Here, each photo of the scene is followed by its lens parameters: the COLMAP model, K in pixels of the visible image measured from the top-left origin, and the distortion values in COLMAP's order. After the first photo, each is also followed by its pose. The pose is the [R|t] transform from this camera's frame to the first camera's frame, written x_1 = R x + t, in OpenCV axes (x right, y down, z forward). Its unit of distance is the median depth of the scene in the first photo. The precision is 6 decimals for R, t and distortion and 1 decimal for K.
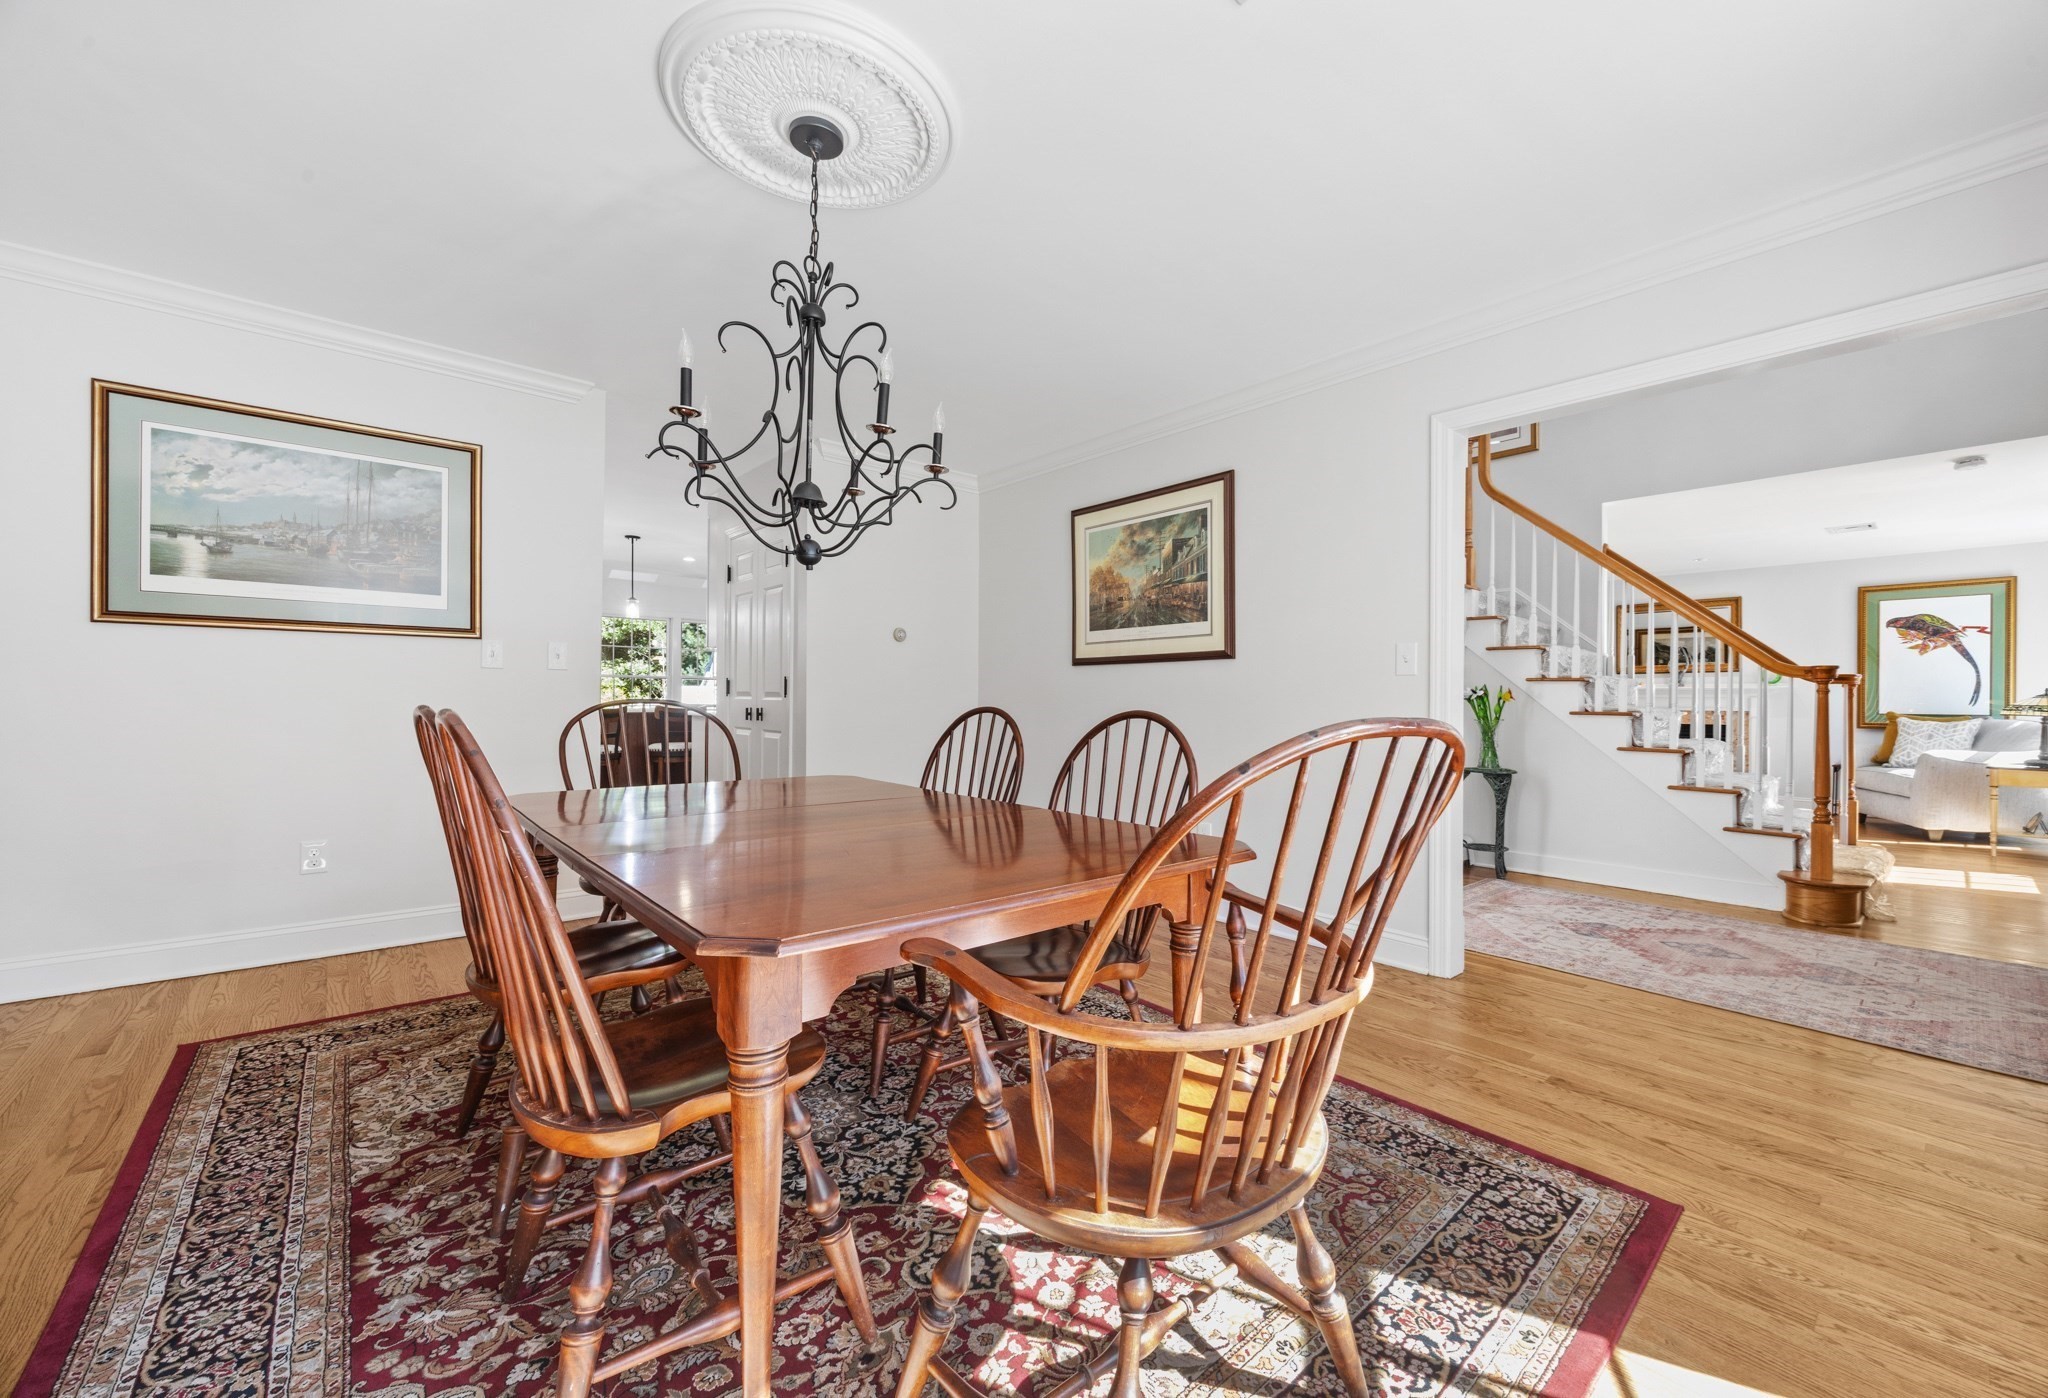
lens RADIAL K [[816.1, 0, 1024.0], [0, 816.1, 699.0], [0, 0, 1]] dist [-0.001032, -0.000088]
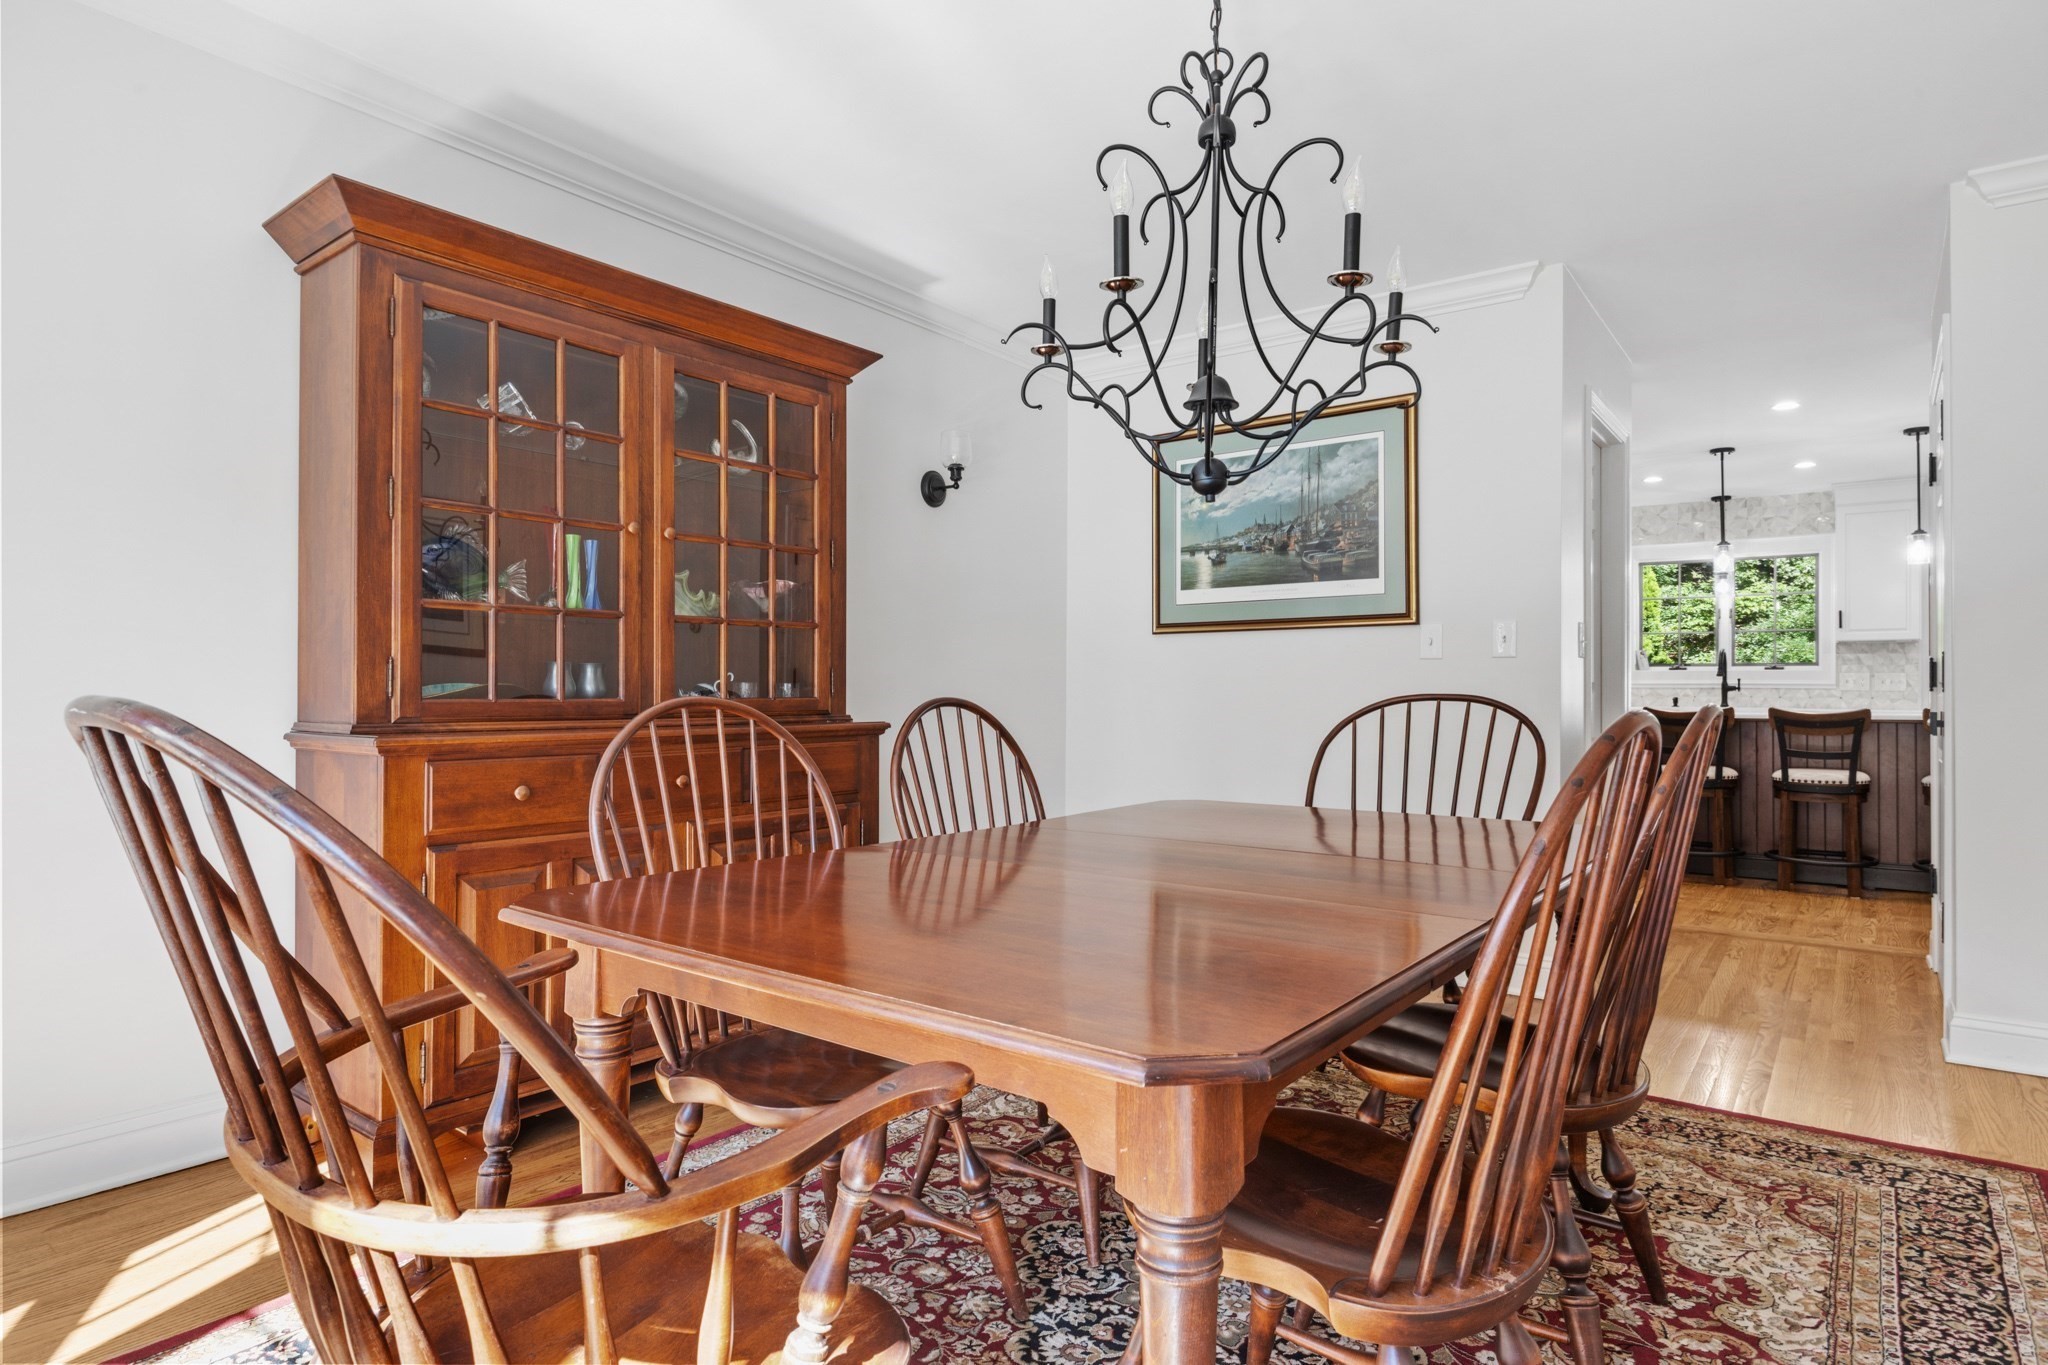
lens RADIAL K [[1121.2, 0, 1023.1], [0, 1121.2, 675.3], [0, 0, 1]] dist [0.002935, 0.000266]
pose [[0.223170, -0.026853, -0.974410, 0.402940], [-0.001495, 0.999610, -0.027890, 0.011968], [0.974778, 0.007681, 0.223043, 0.399936]]
